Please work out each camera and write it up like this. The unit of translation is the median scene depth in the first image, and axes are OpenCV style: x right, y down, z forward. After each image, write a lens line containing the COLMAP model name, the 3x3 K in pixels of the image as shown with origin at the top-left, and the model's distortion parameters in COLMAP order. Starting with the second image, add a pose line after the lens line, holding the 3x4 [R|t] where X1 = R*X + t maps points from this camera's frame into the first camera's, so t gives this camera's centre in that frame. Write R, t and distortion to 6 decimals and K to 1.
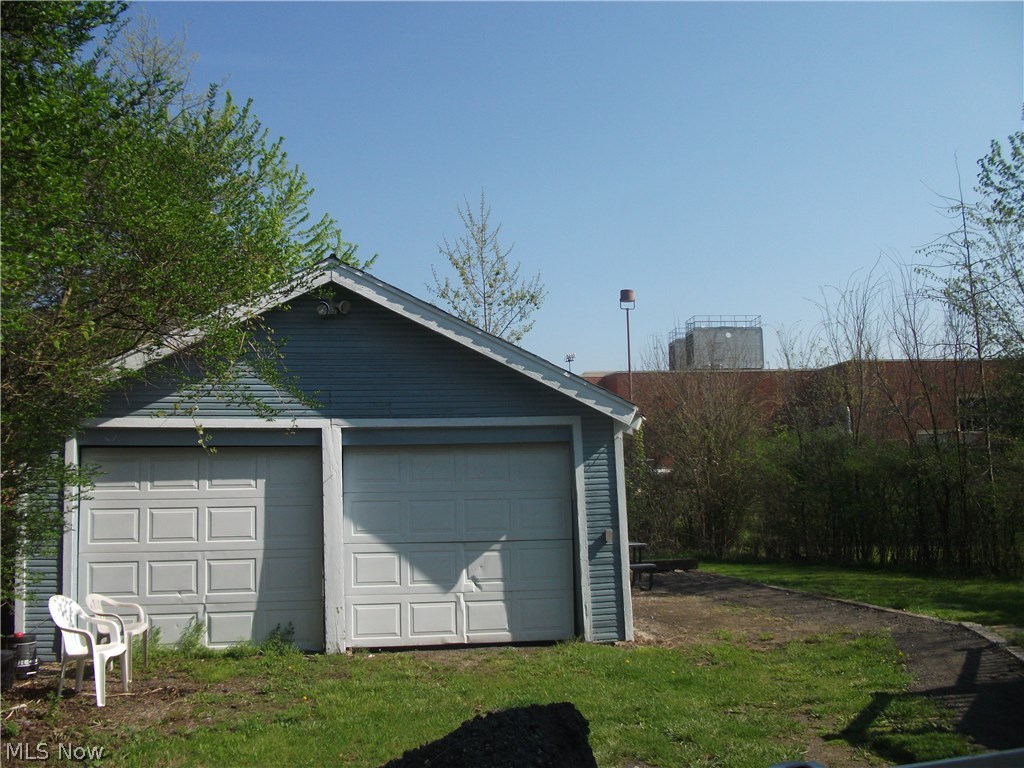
lens RADIAL K [[1012.5, 0, 512.0], [0, 1012.5, 384.0], [0, 0, 1]] dist [-0.181479, 0.185074]
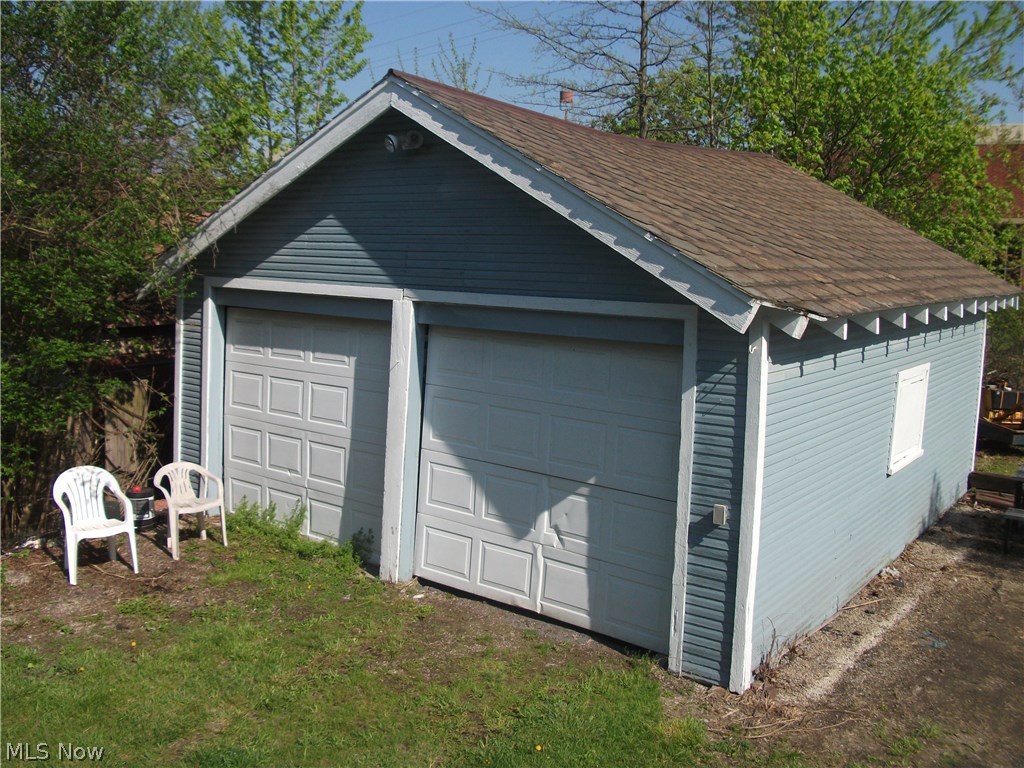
lens RADIAL K [[1012.5, 0, 512.0], [0, 1012.5, 384.0], [0, 0, 1]] dist [-0.181479, 0.185074]
pose [[0.628510, 0.140269, -0.765049, 0.472375], [0.042148, 0.976017, 0.213575, -0.055288], [0.776659, -0.166480, 0.607524, 0.581420]]
